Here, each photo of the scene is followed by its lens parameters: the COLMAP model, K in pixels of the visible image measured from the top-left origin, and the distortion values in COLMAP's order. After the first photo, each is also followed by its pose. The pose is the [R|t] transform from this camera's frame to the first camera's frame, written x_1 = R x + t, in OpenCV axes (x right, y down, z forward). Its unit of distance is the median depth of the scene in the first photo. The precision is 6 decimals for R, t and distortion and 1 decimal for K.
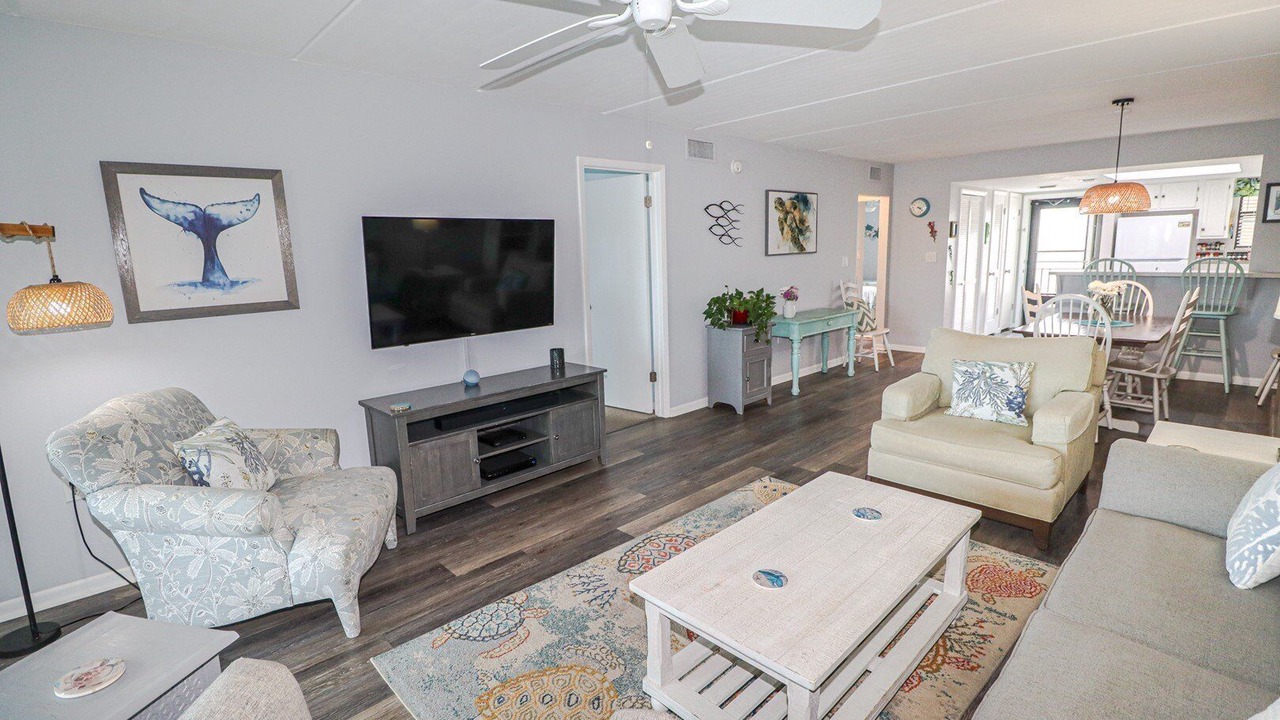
lens RADIAL K [[586.0, 0, 637.8], [0, 586.0, 356.1], [0, 0, 1]] dist [-0.000041, -0.014417]
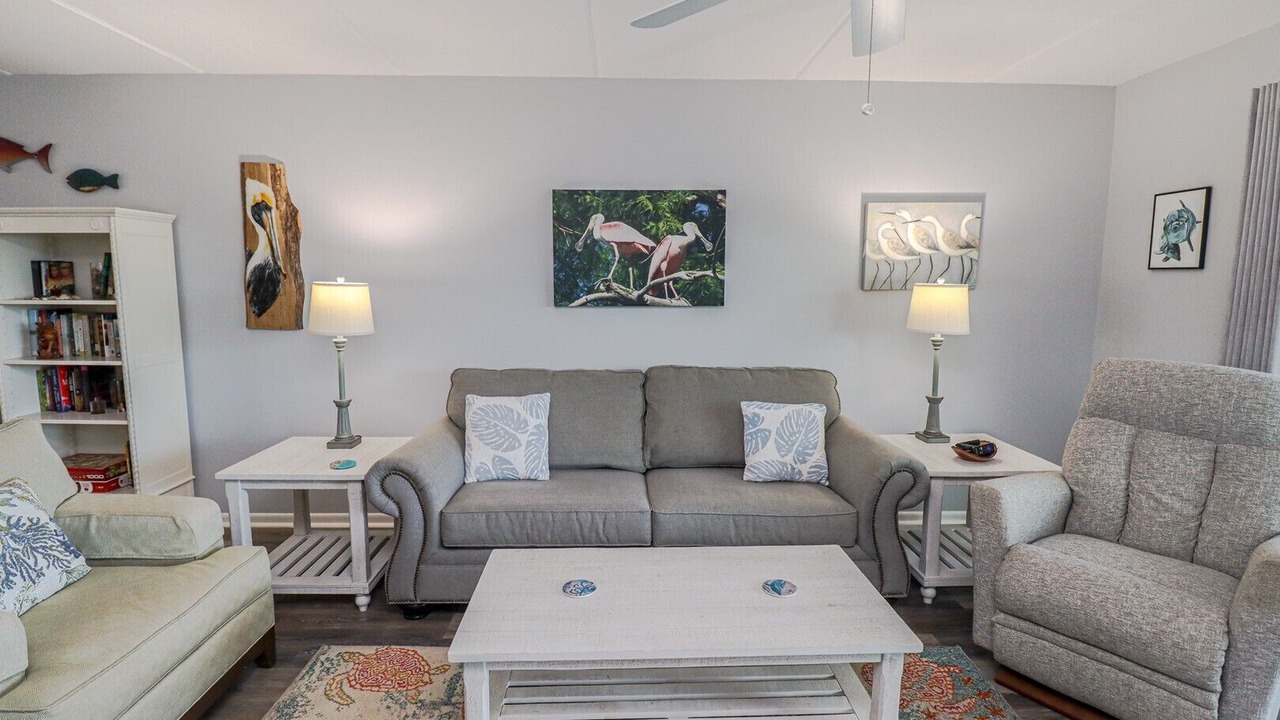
lens RADIAL K [[626.3, 0, 637.8], [0, 626.3, 353.0], [0, 0, 1]] dist [-0.001063, -0.016195]
pose [[-0.742235, -0.054370, 0.667930, -0.100135], [0.134905, 0.964176, 0.228397, -0.100184], [-0.656420, 0.259631, -0.708311, 0.620642]]
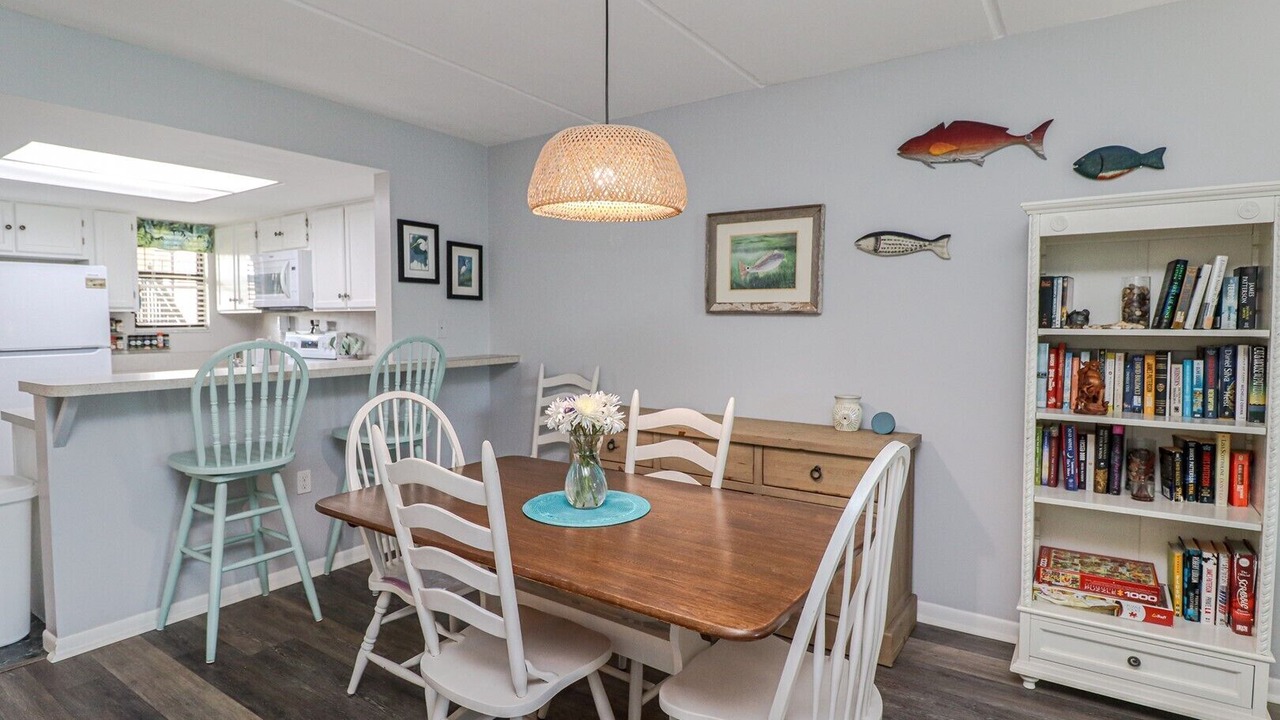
lens RADIAL K [[668.3, 0, 633.2], [0, 668.3, 355.8], [0, 0, 1]] dist [0.000495, -0.000246]
pose [[-0.202439, -0.020527, 0.979080, 0.344955], [0.181985, 0.981577, 0.058207, -0.155744], [-0.962237, 0.189961, -0.194974, 0.948193]]
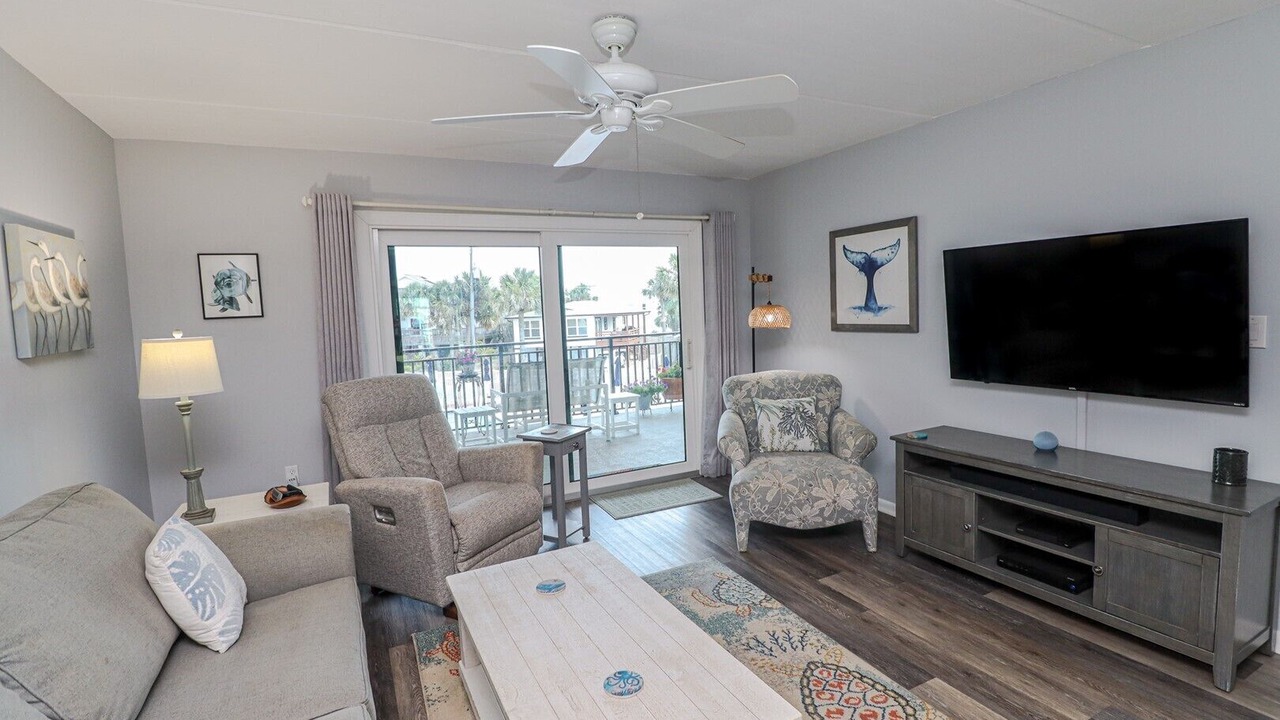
lens RADIAL K [[586.0, 0, 637.8], [0, 586.0, 356.1], [0, 0, 1]] dist [-0.000041, -0.014417]
pose [[-0.284155, 0.124654, -0.950640, 0.419904], [-0.120144, 0.979067, 0.164294, -0.096708], [0.951221, 0.160899, -0.263231, 0.475617]]
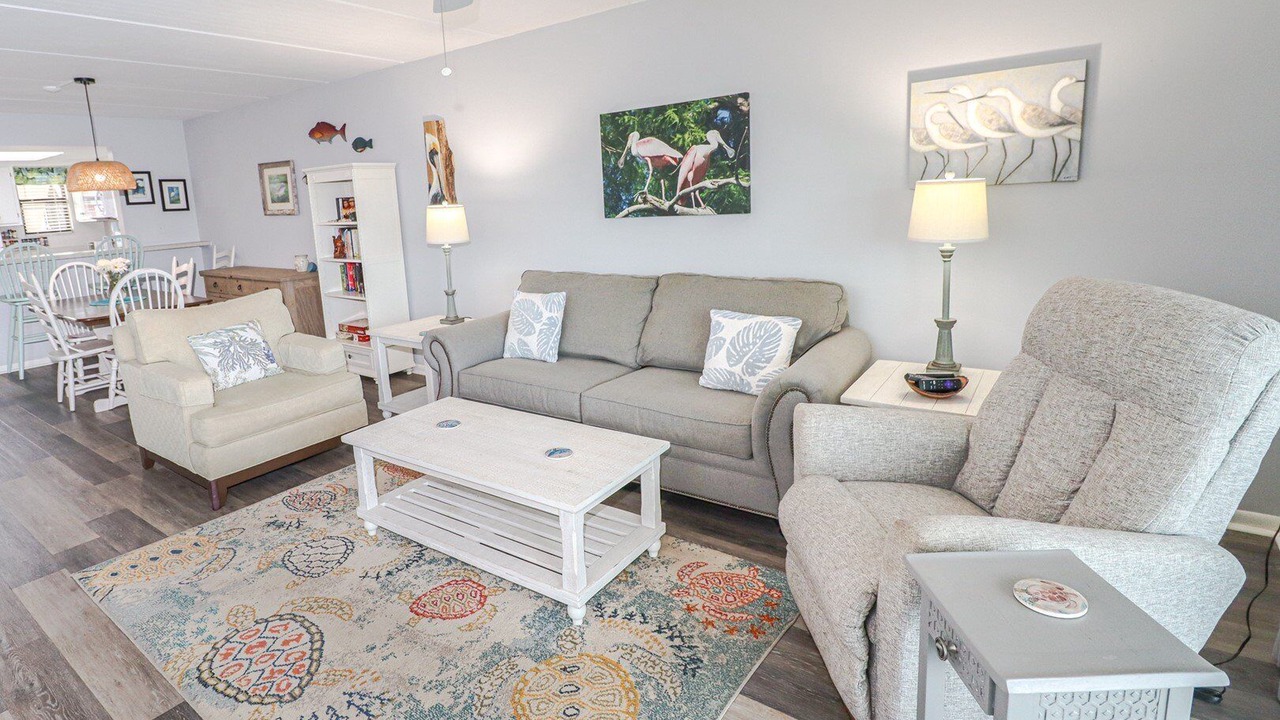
lens RADIAL K [[663.7, 0, 561.8], [0, 663.7, 310.6], [0, 0, 1]] dist [-0.013371, -0.001463]
pose [[-0.138745, -0.134318, 0.981177, -0.374405], [0.232090, 0.958757, 0.164068, -0.045666], [-0.962748, 0.250485, -0.101849, 0.360045]]
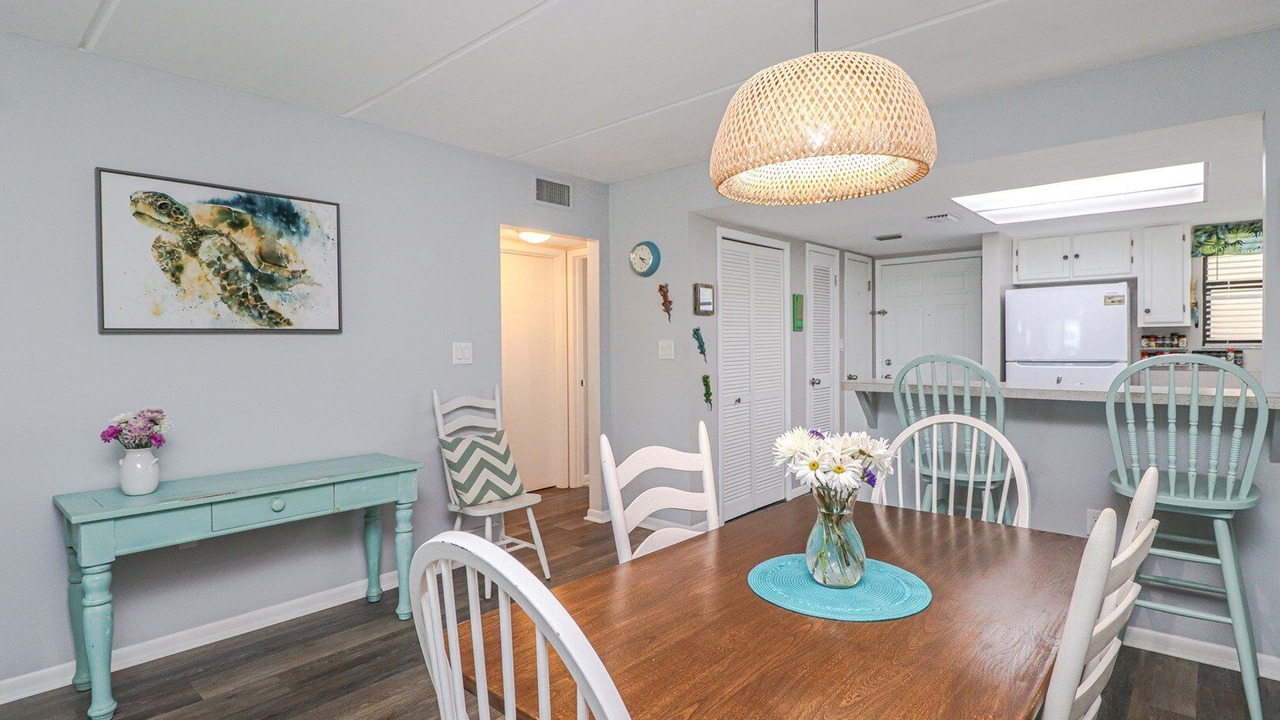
lens RADIAL K [[626.3, 0, 637.8], [0, 626.3, 353.0], [0, 0, 1]] dist [-0.001063, -0.016195]
pose [[0.996760, 0.022558, 0.077210, 0.637207], [-0.009501, 0.986171, -0.165461, -0.106160], [-0.079874, 0.164192, 0.983189, 0.656601]]
